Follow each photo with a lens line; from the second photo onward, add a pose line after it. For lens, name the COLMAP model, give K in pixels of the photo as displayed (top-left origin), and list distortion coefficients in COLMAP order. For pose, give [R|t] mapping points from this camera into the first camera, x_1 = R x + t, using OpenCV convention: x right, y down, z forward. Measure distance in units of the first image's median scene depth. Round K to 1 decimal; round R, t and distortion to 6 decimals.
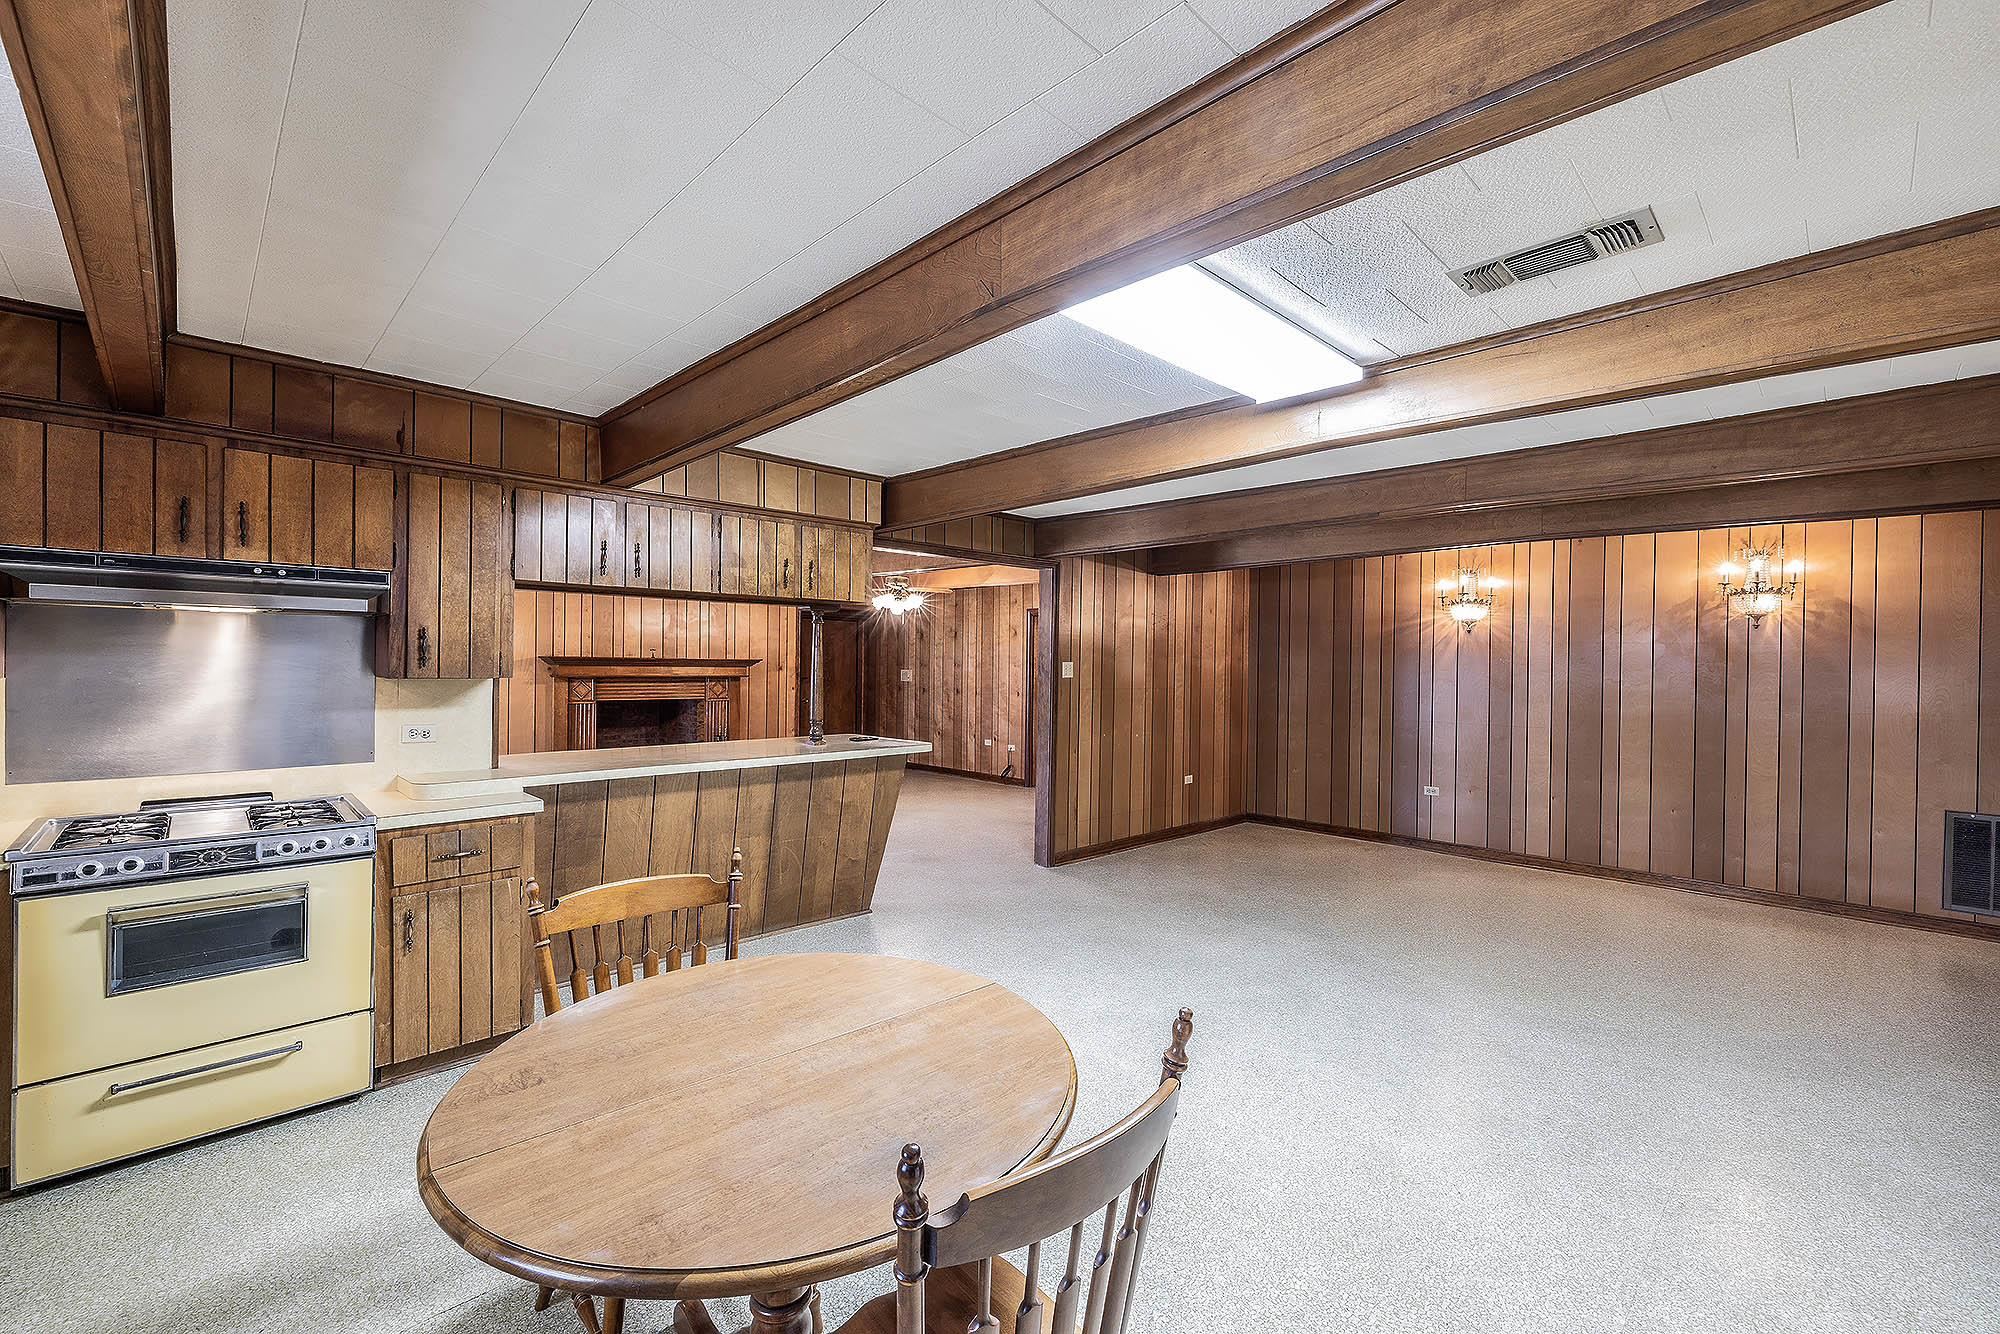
lens RADIAL K [[846.9, 0, 1000.2], [0, 846.9, 664.8], [0, 0, 1]] dist [-0.002976, 0.000154]
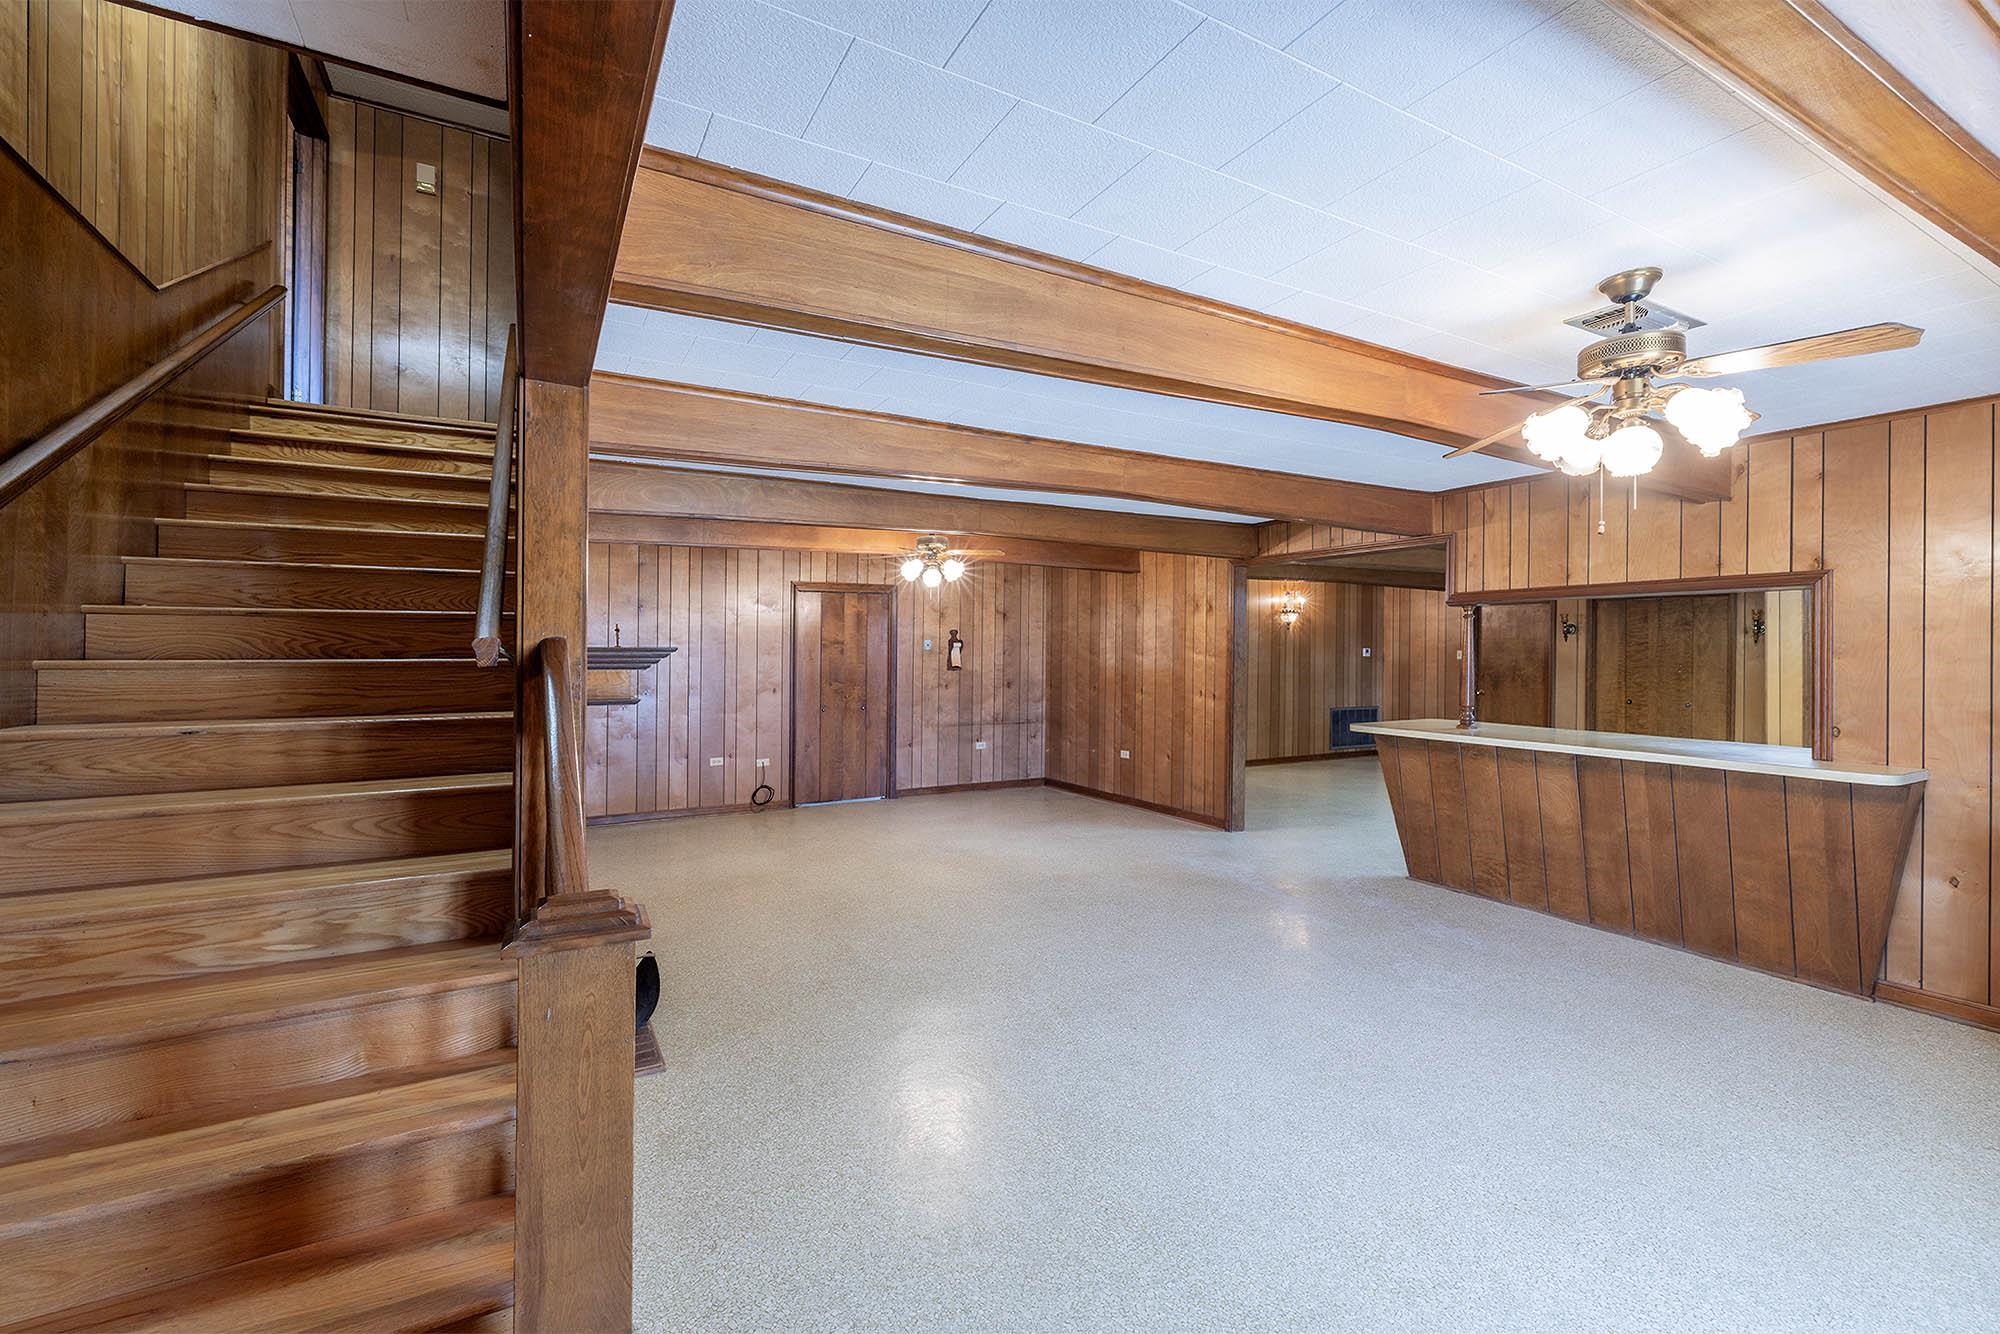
lens RADIAL K [[846.9, 0, 989.7], [0, 846.9, 648.6], [0, 0, 1]] dist [-0.002976, 0.000154]
pose [[0.263926, -0.009986, 0.964491, -1.157255], [0.003902, 0.999949, 0.009286, -0.017303], [-0.964535, 0.001313, 0.263951, 1.059751]]
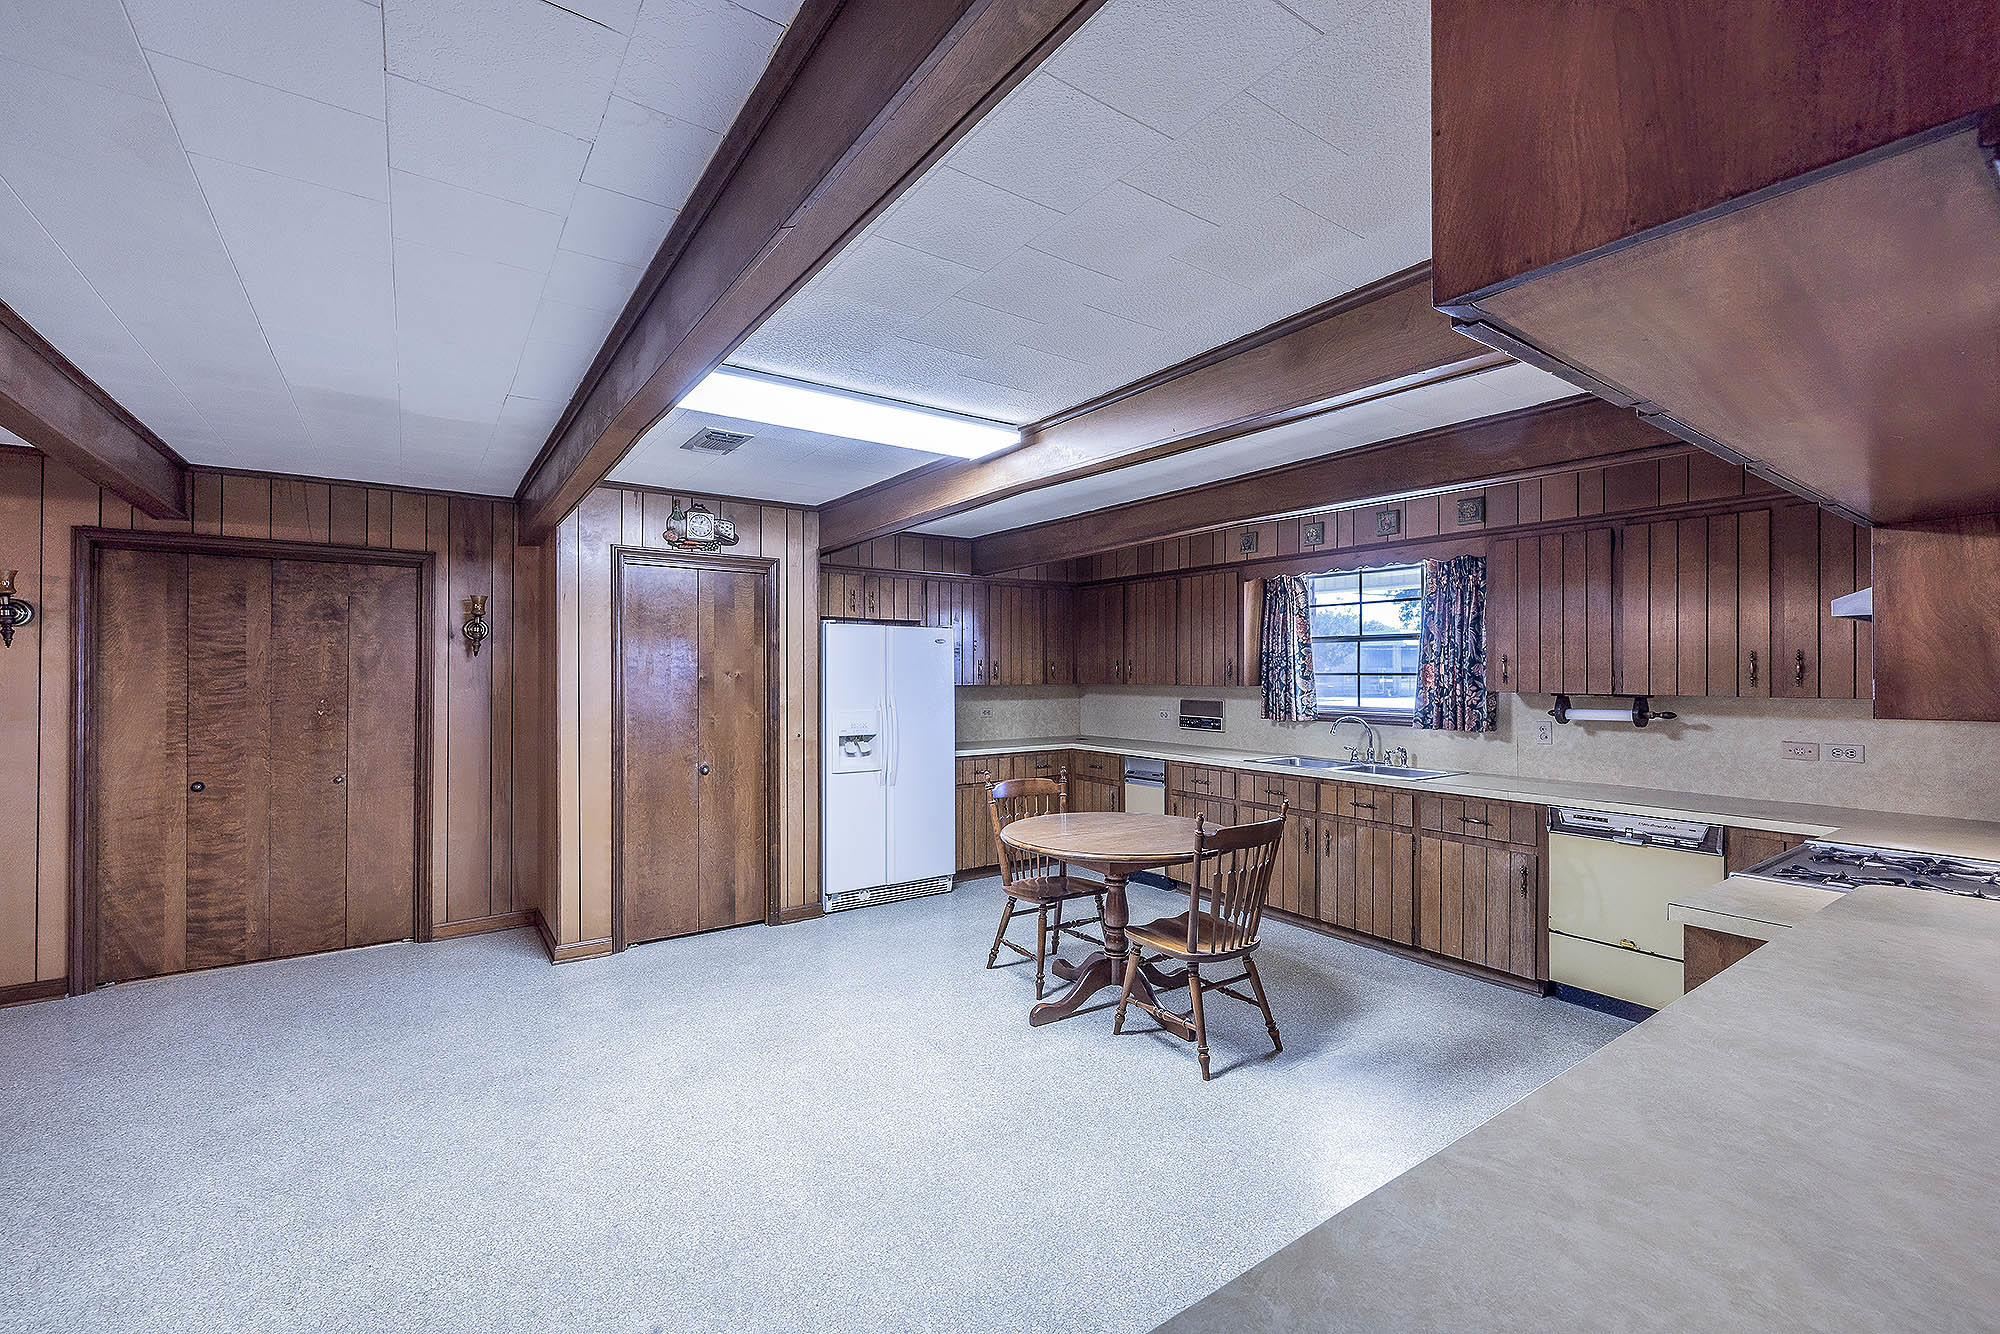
lens RADIAL K [[838.4, 0, 1002.2], [0, 838.4, 675.9], [0, 0, 1]] dist [0.000714, 0.000387]
pose [[-0.988941, -0.014993, 0.147549, -0.072525], [-0.013623, 0.999854, 0.010296, -0.004660], [-0.147682, 0.008172, -0.989001, 0.906472]]
